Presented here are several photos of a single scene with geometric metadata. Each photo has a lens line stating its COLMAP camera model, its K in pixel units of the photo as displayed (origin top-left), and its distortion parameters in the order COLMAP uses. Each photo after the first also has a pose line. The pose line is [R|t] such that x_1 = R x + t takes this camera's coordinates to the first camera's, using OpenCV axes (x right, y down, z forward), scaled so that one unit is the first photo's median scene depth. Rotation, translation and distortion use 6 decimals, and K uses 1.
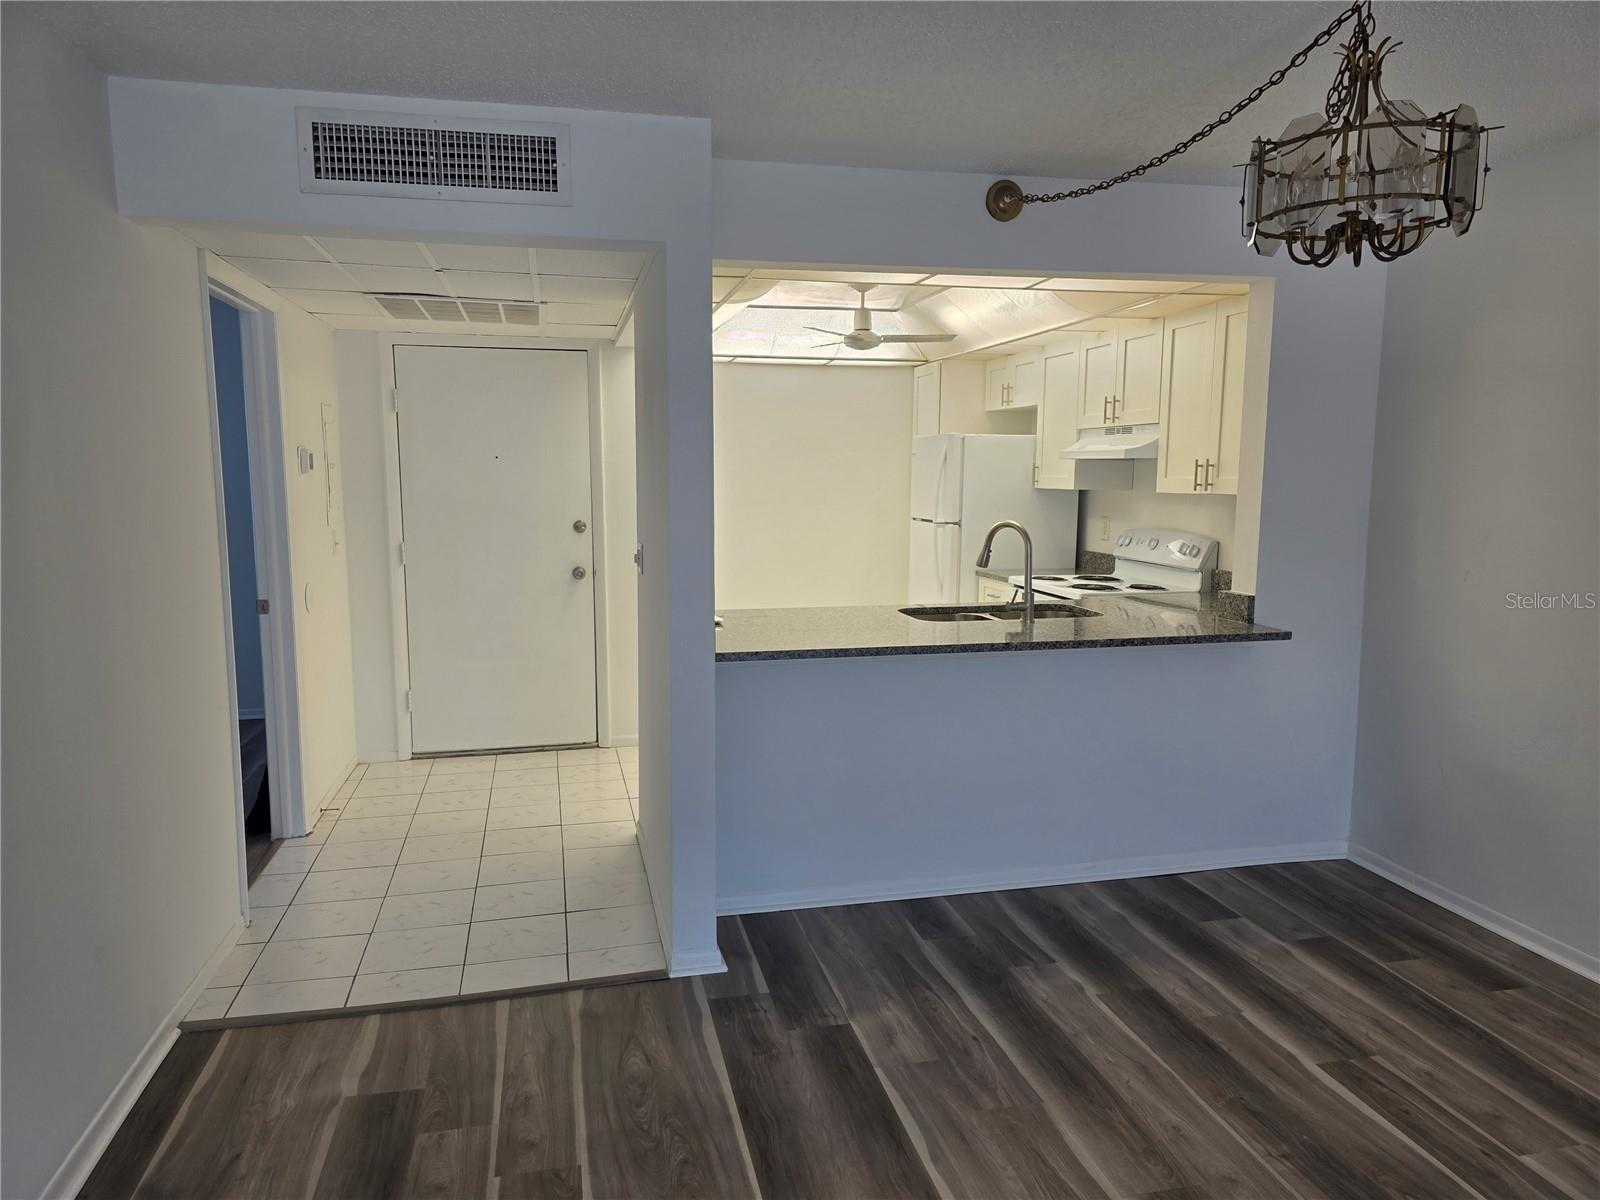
lens RADIAL K [[1073.7, 0, 794.8], [0, 1073.7, 602.4], [0, 0, 1]] dist [0.061273, -0.052365]
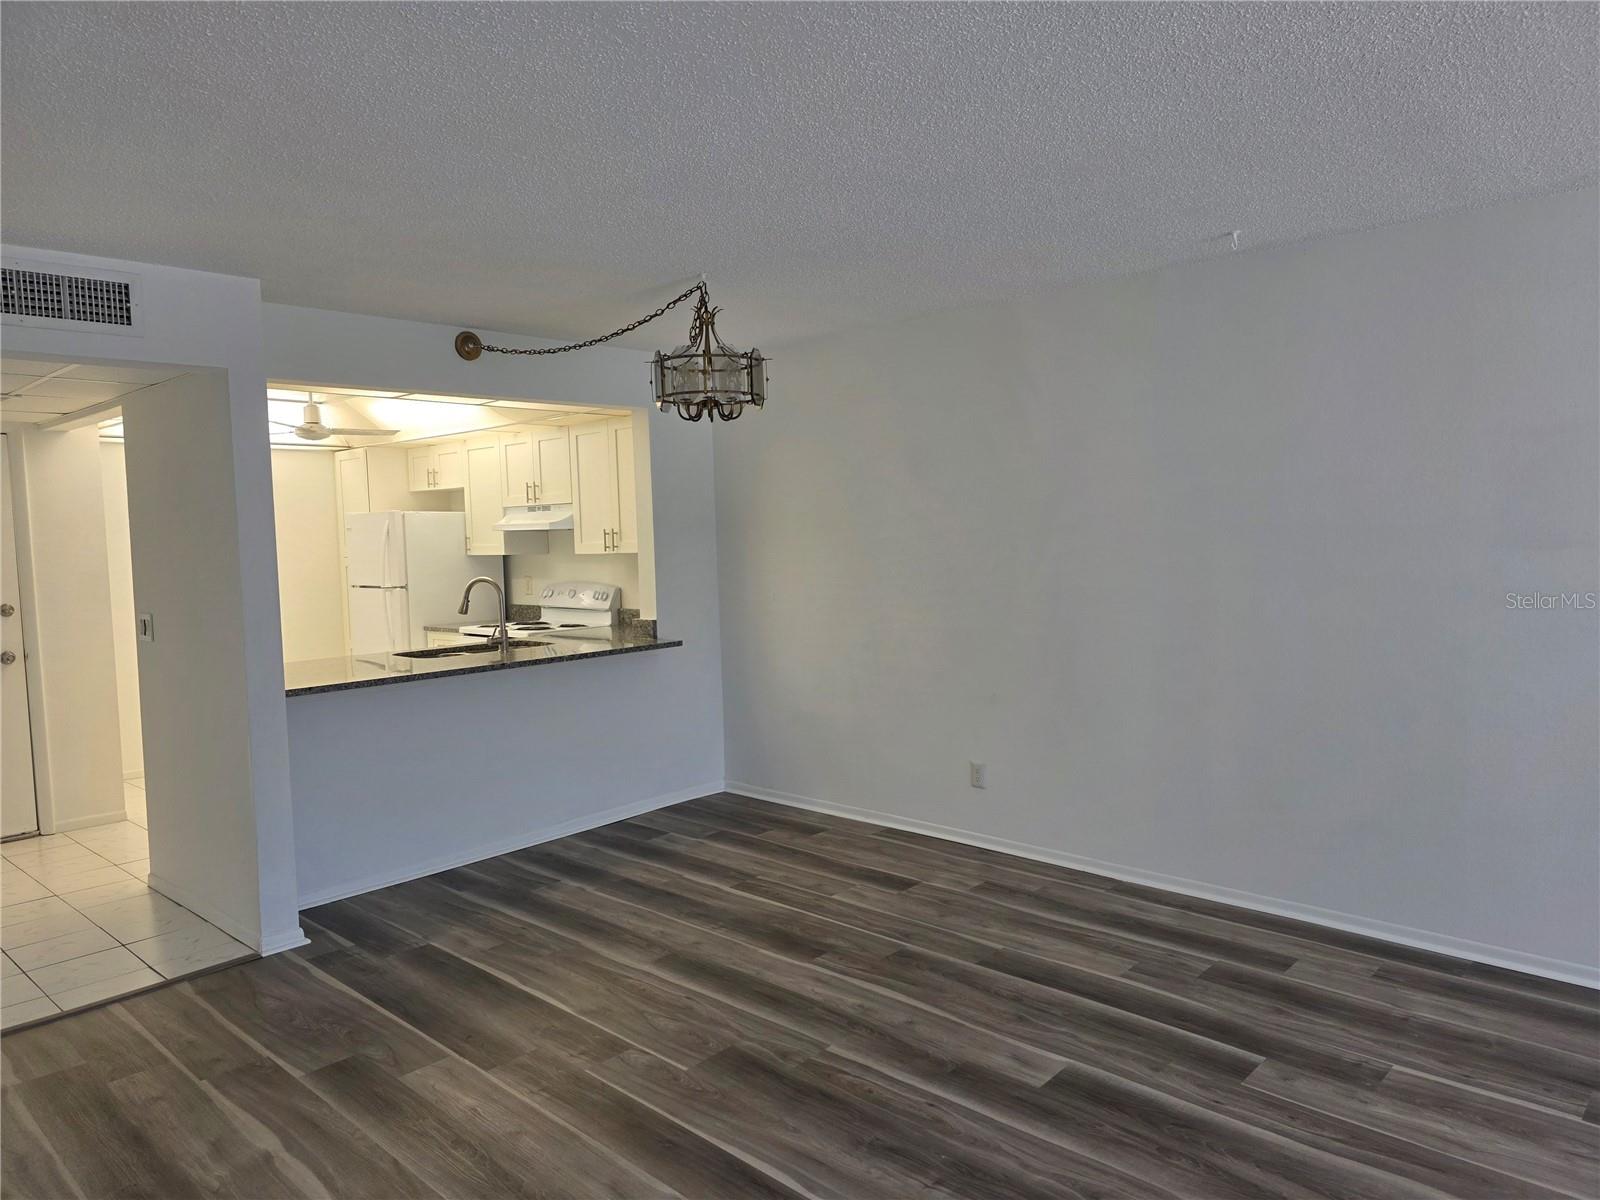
lens RADIAL K [[1073.7, 0, 794.8], [0, 1073.7, 602.4], [0, 0, 1]] dist [0.061273, -0.052365]
pose [[0.832681, -0.060331, 0.550457, -0.258832], [0.096994, 0.994570, -0.037717, 0.050790], [-0.545193, 0.084797, 0.834011, -0.378467]]
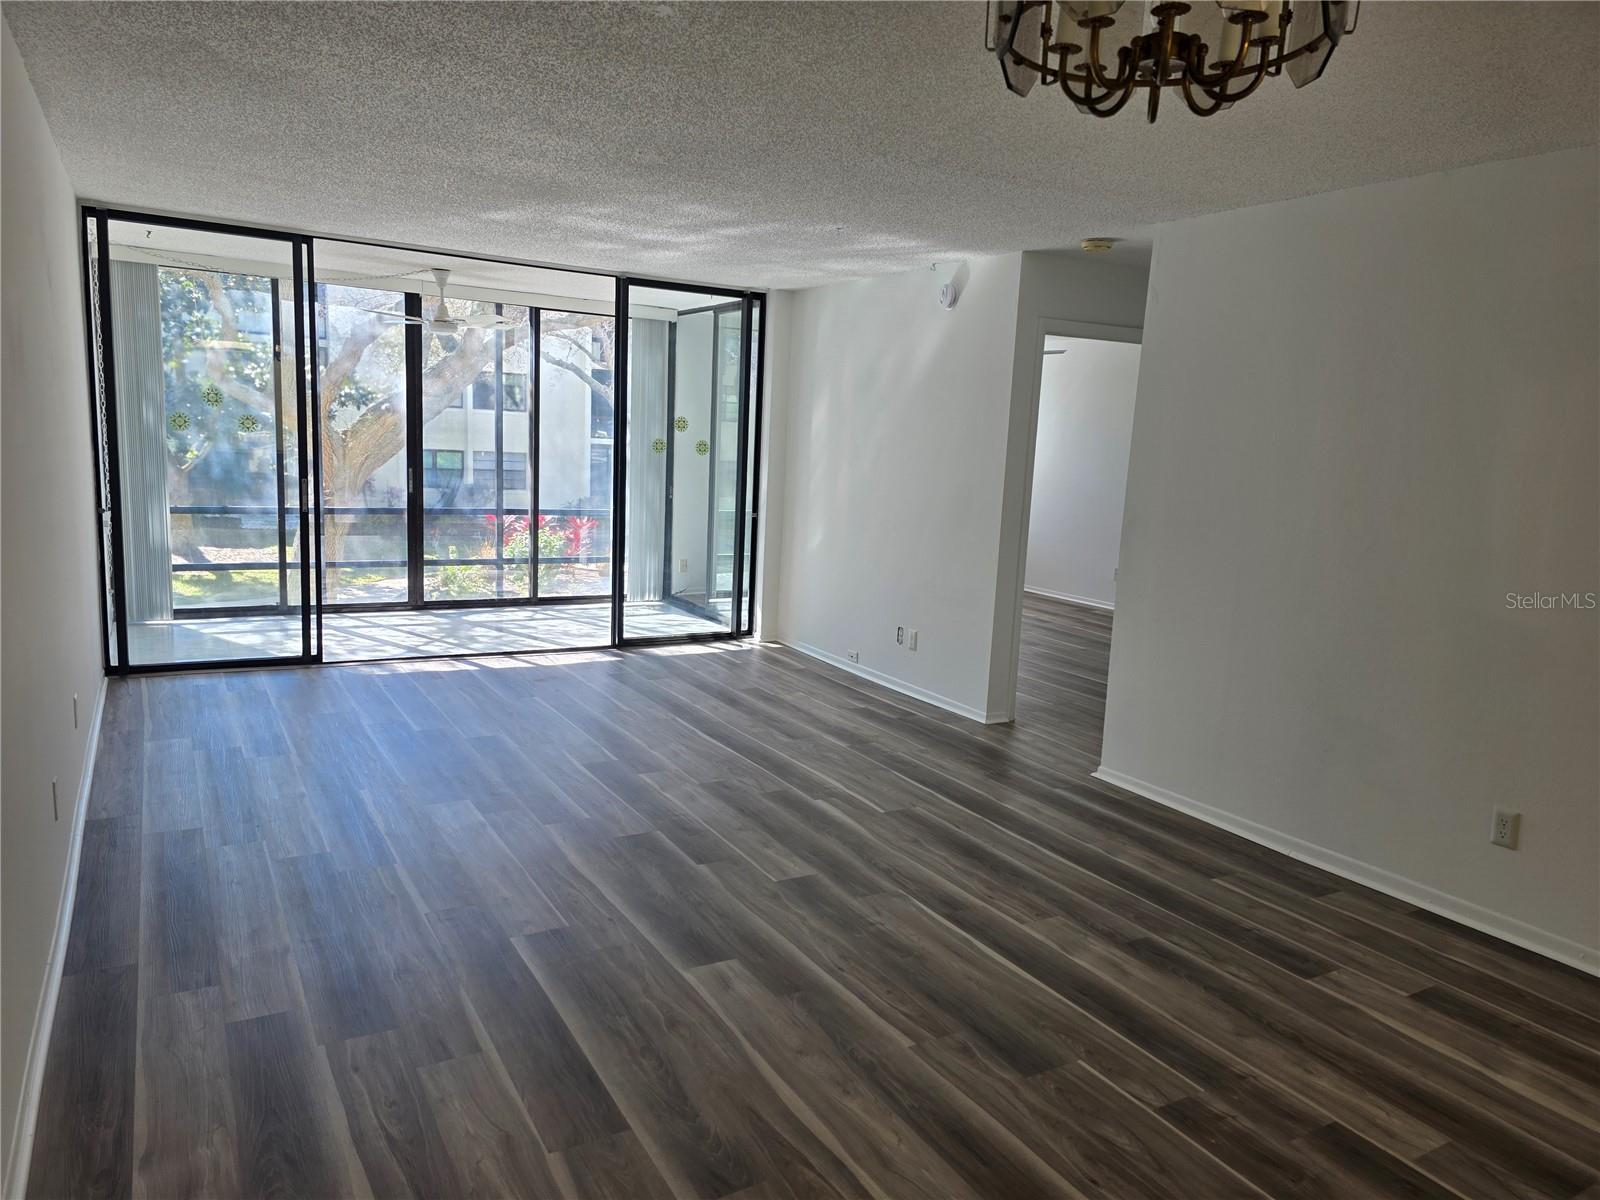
lens RADIAL K [[1073.7, 0, 794.8], [0, 1073.7, 602.4], [0, 0, 1]] dist [0.061273, -0.052365]
pose [[-0.951966, 0.003940, -0.306179, 0.600938], [-0.084096, 0.958103, 0.273800, -0.132063], [0.294430, 0.286397, -0.911750, 1.059989]]
